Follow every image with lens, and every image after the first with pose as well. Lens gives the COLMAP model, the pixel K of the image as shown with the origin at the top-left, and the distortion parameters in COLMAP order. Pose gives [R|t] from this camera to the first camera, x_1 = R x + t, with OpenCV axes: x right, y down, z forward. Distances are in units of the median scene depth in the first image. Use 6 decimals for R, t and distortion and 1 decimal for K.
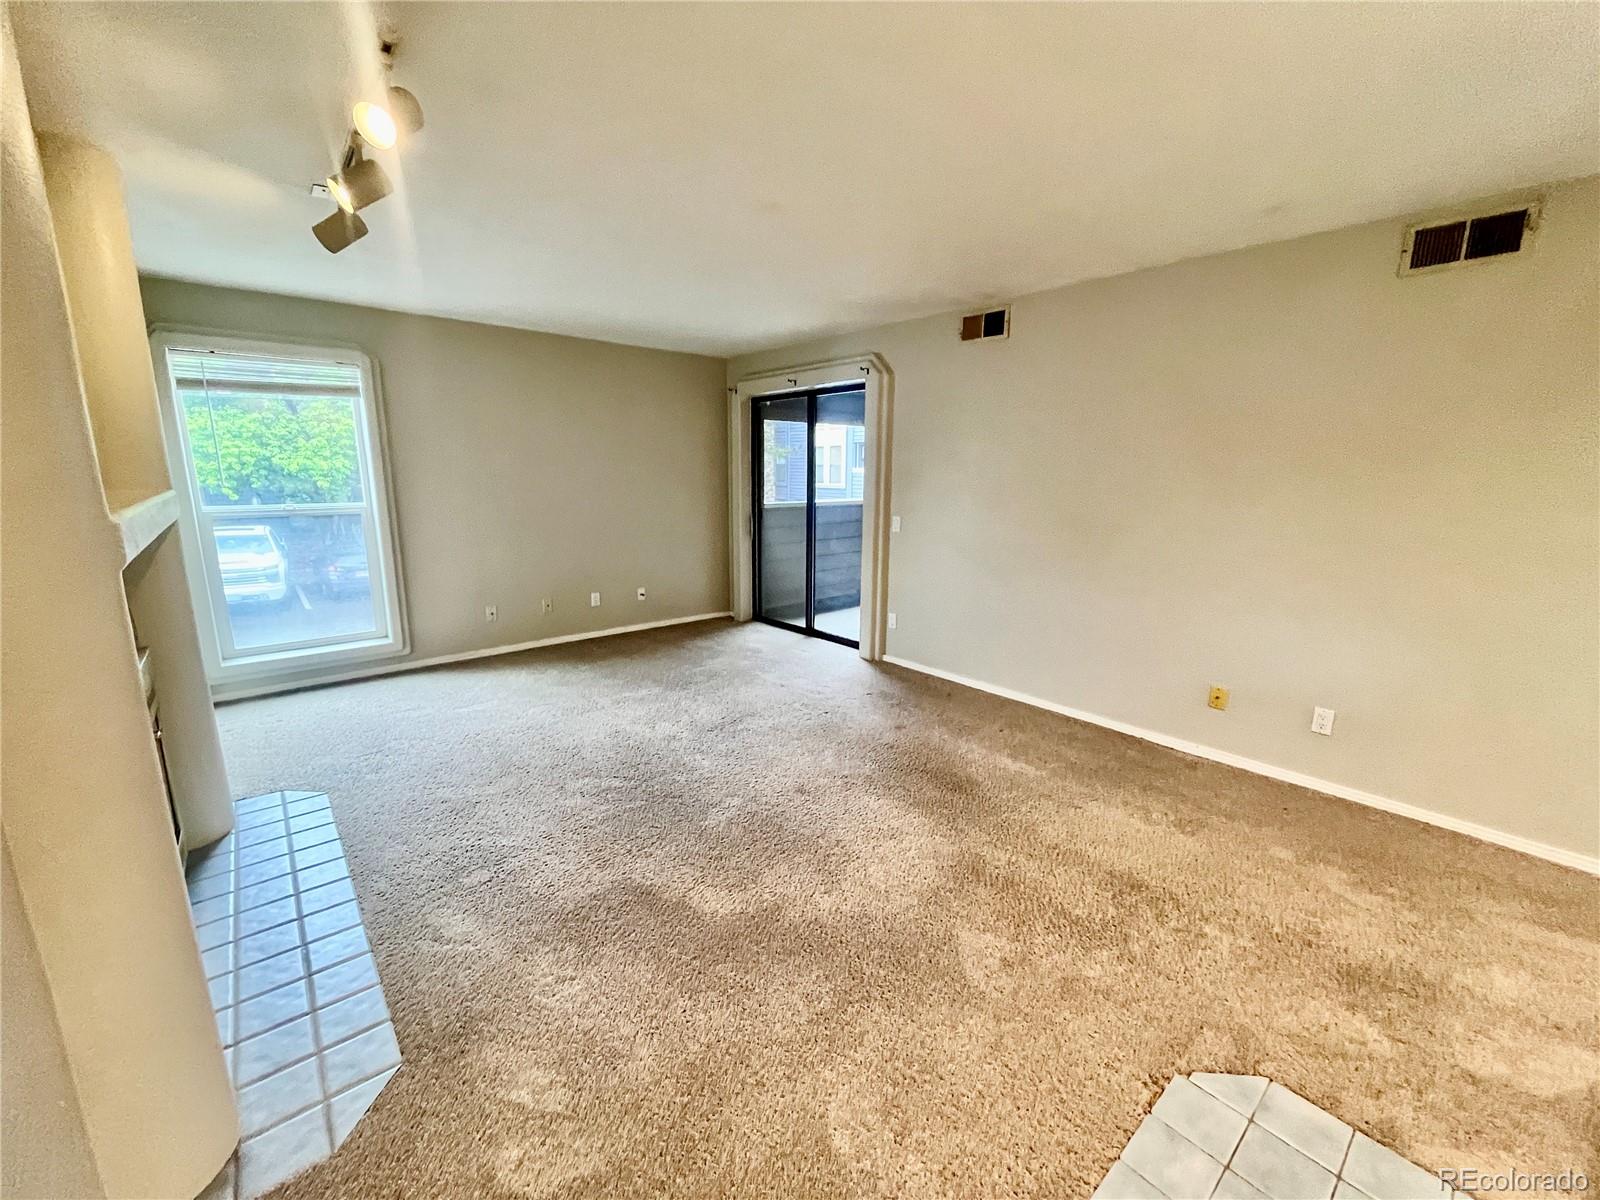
lens RADIAL K [[644.9, 0, 796.8], [0, 644.9, 601.2], [0, 0, 1]] dist [-0.003549, 0.000078]
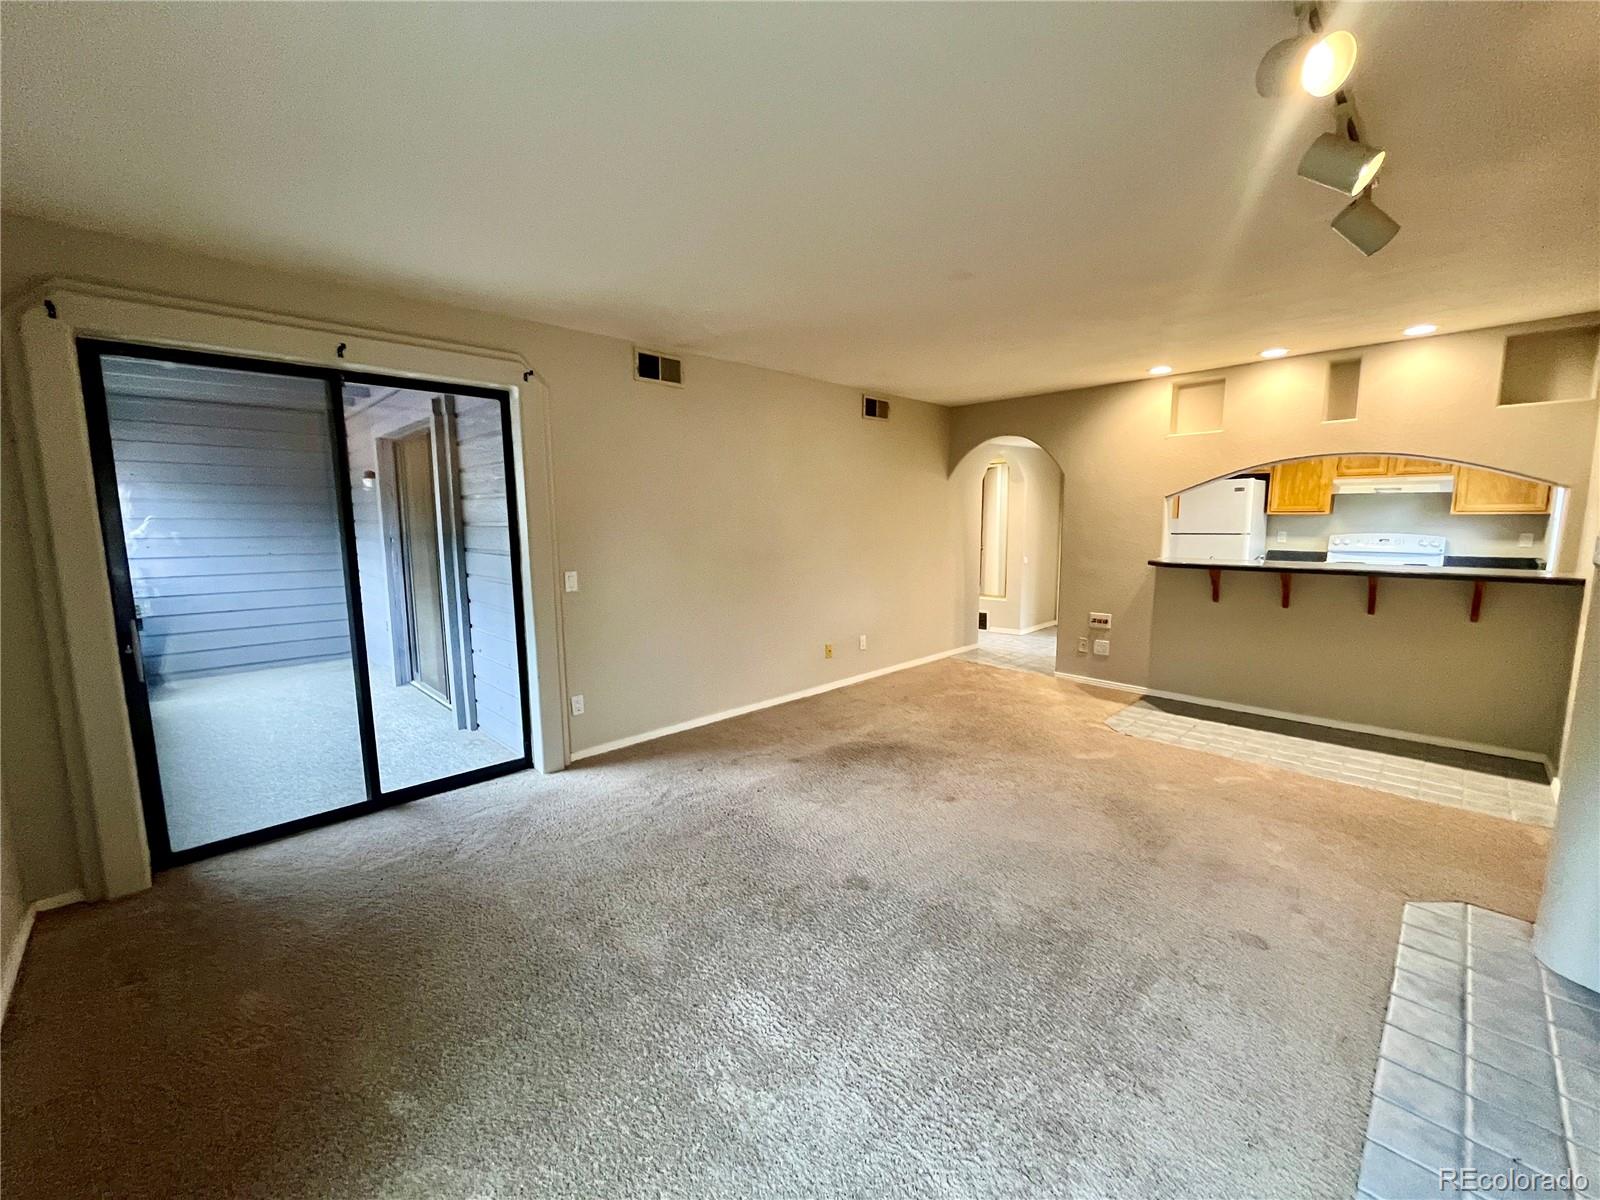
lens RADIAL K [[644.9, 0, 796.8], [0, 644.9, 601.2], [0, 0, 1]] dist [-0.003549, 0.000078]
pose [[-0.061515, -0.135130, 0.988916, -0.827454], [0.206296, 0.967677, 0.145060, -0.199066], [-0.976554, 0.212932, -0.031650, 0.993127]]
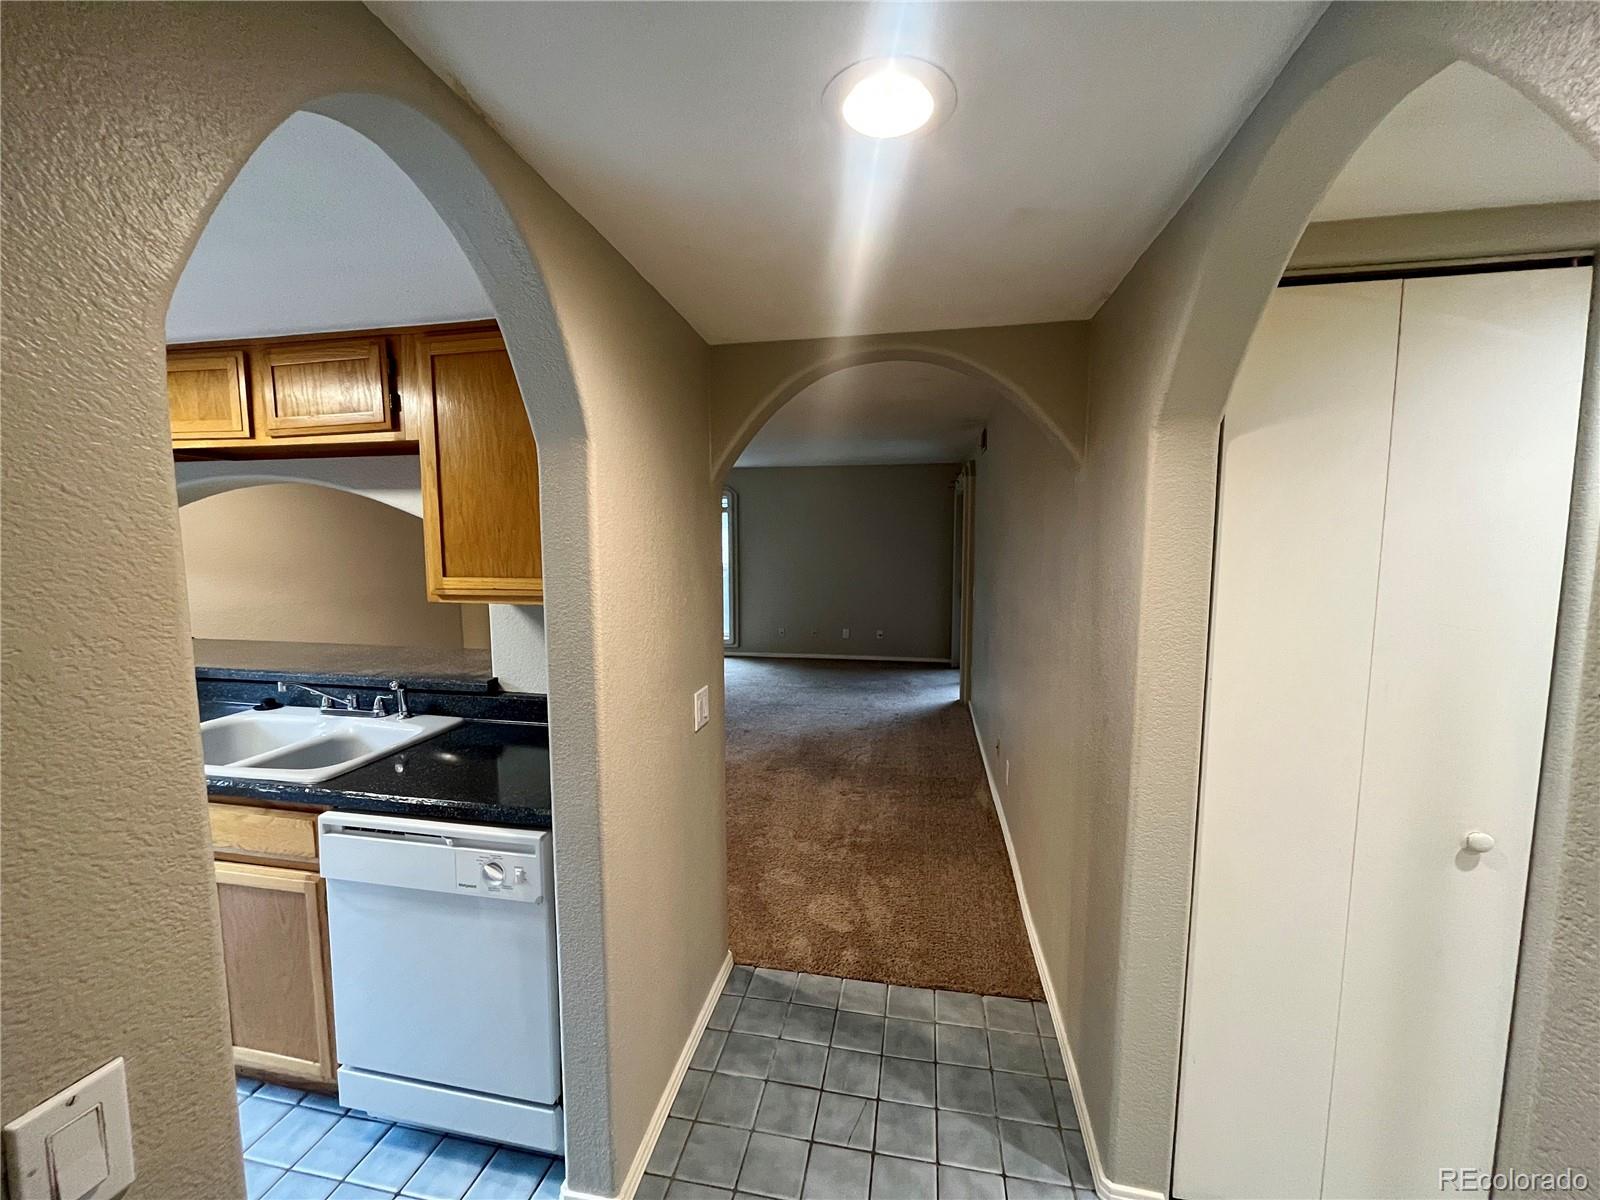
lens RADIAL K [[644.9, 0, 796.8], [0, 644.9, 601.2], [0, 0, 1]] dist [-0.003549, 0.000078]
pose [[0.617922, 0.069375, -0.783173, 1.184624], [-0.151525, 0.987934, -0.032040, -0.017561], [0.771500, 0.138468, 0.620978, -0.034275]]
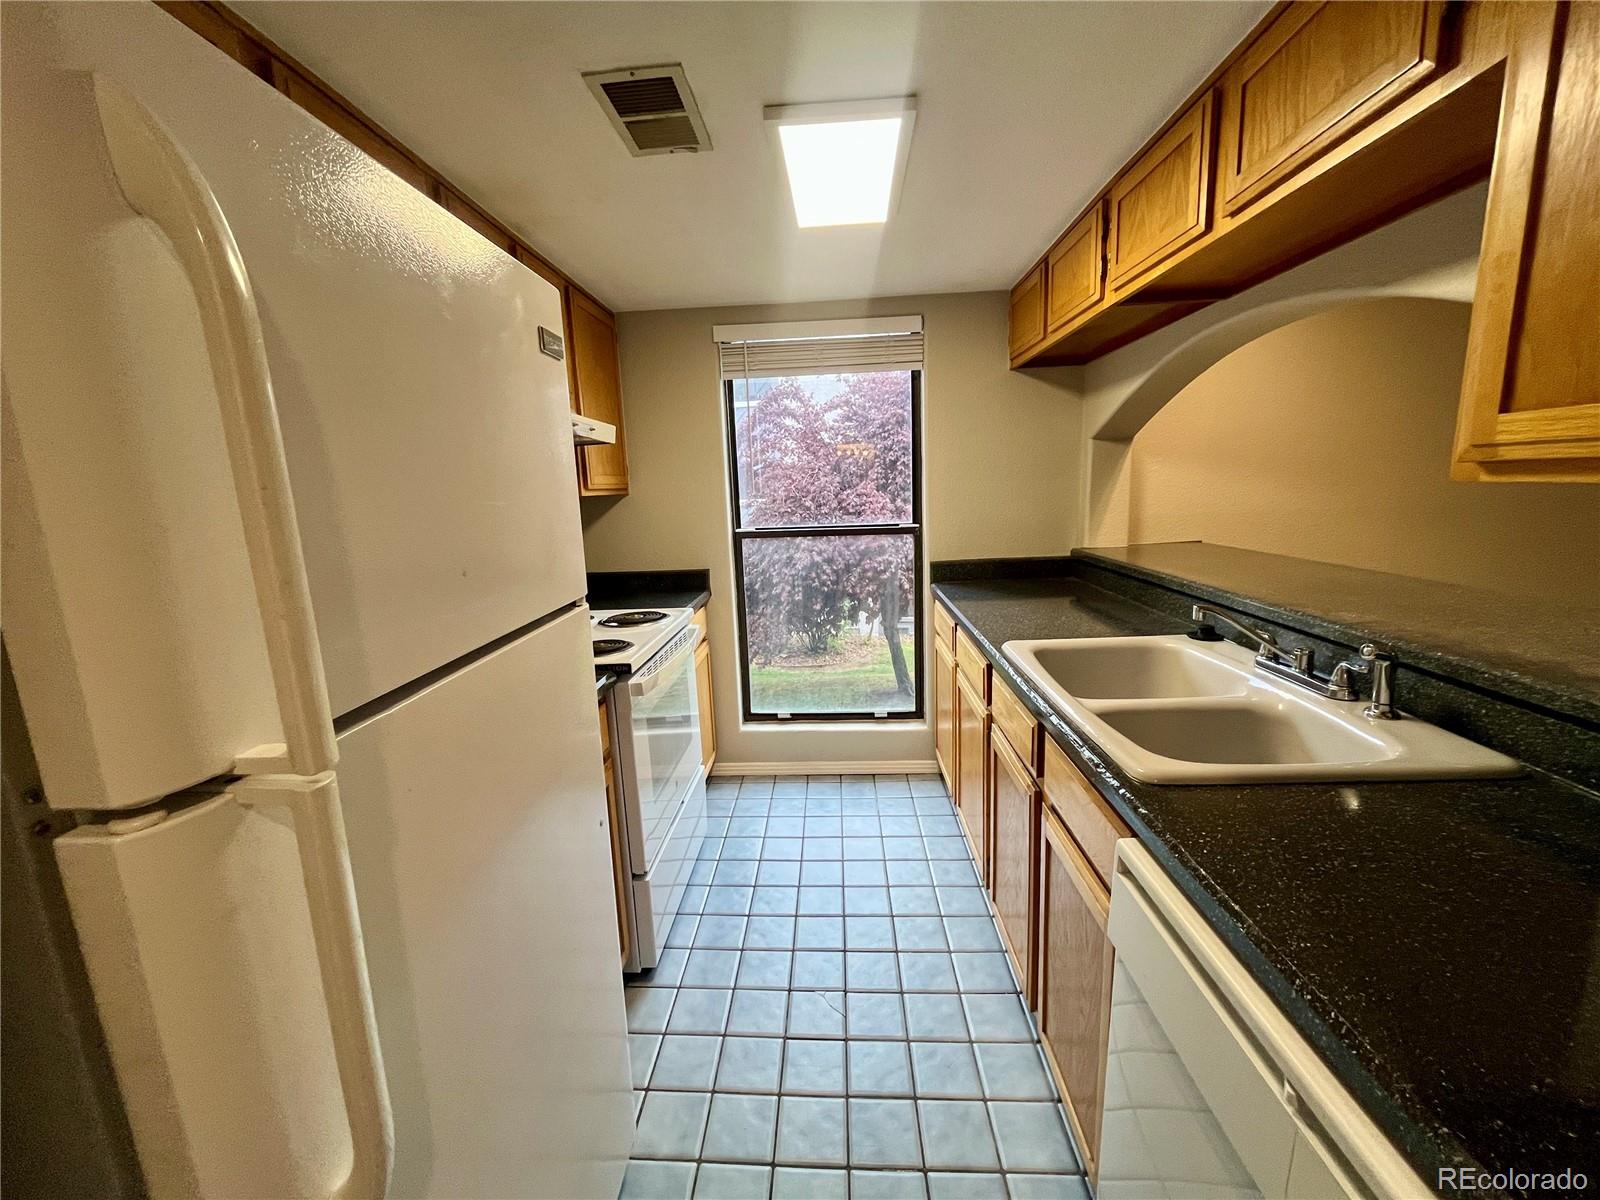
lens RADIAL K [[644.9, 0, 796.8], [0, 644.9, 601.2], [0, 0, 1]] dist [-0.003549, 0.000078]
pose [[-0.695911, 0.151318, -0.702004, 0.918475], [-0.105785, 0.945283, 0.308625, 0.005347], [0.710293, 0.289037, -0.641826, 0.050316]]
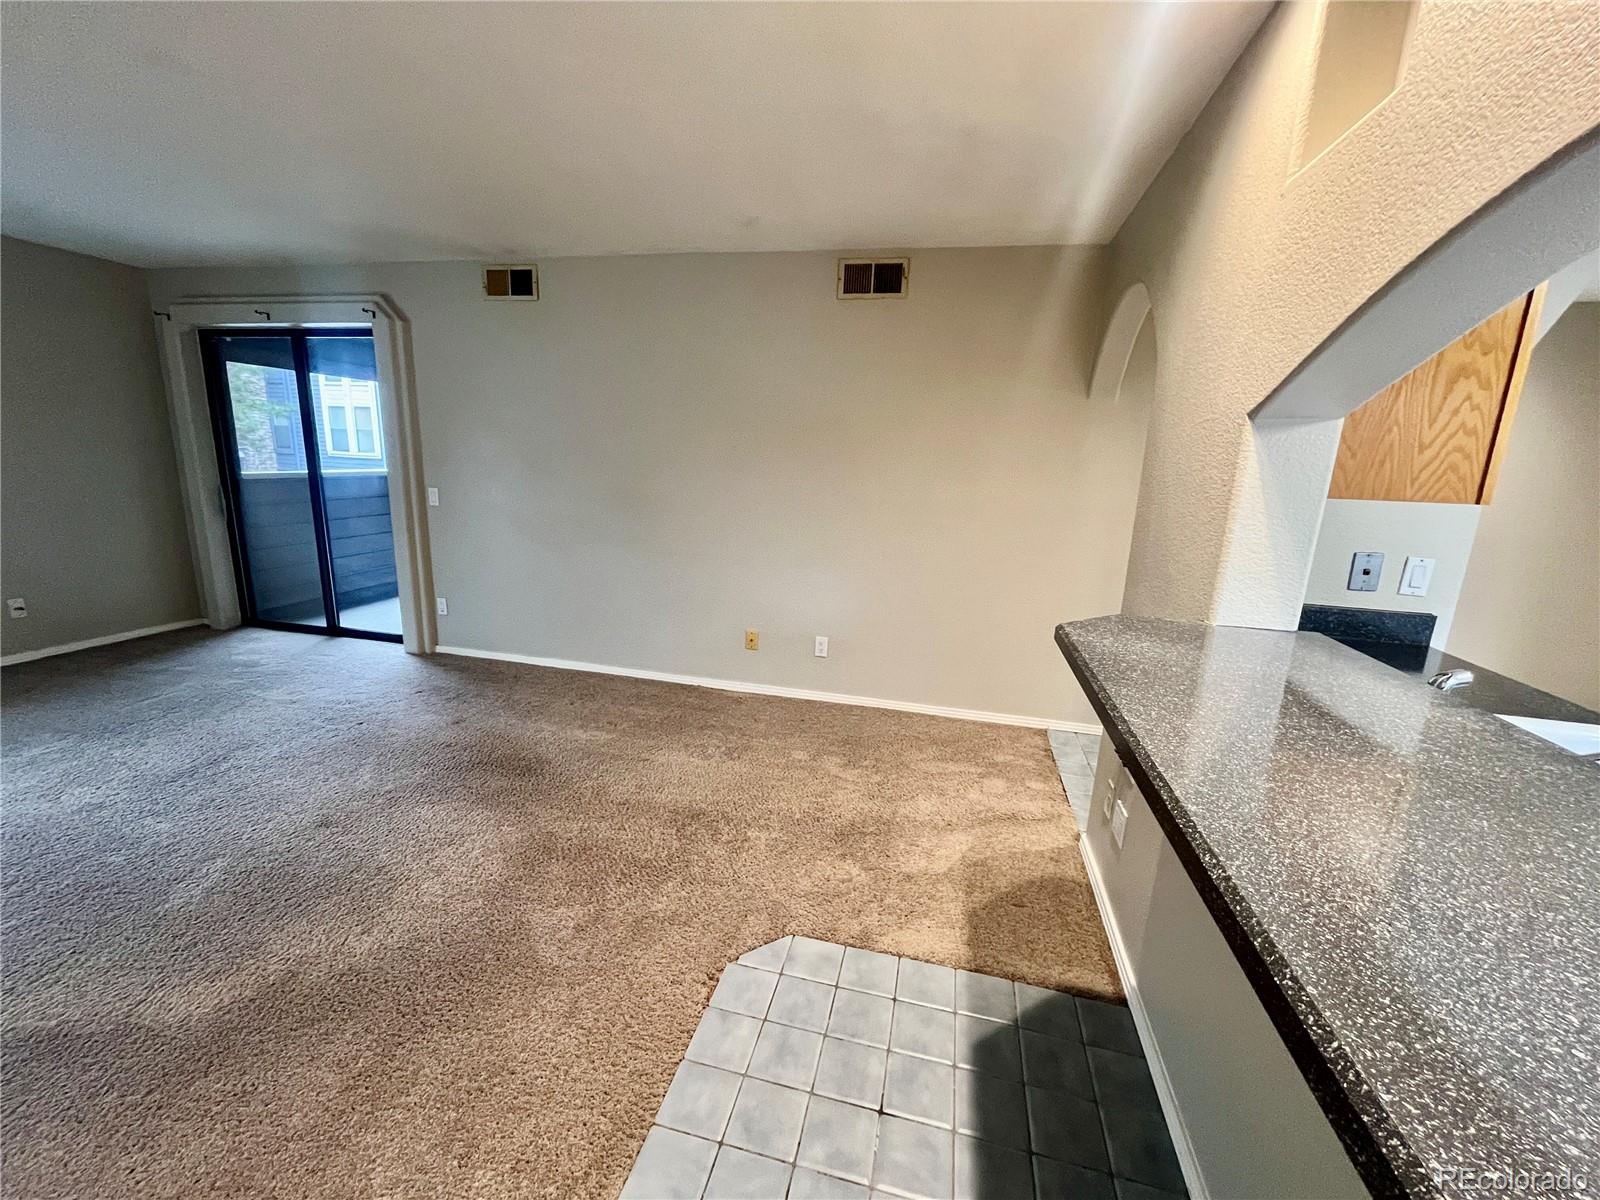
lens RADIAL K [[644.9, 0, 796.8], [0, 644.9, 601.2], [0, 0, 1]] dist [-0.003549, 0.000078]
pose [[0.806710, -0.104371, 0.581658, 0.035921], [0.082753, 0.994533, 0.063684, 0.009653], [-0.585125, -0.003241, 0.810937, -0.005868]]
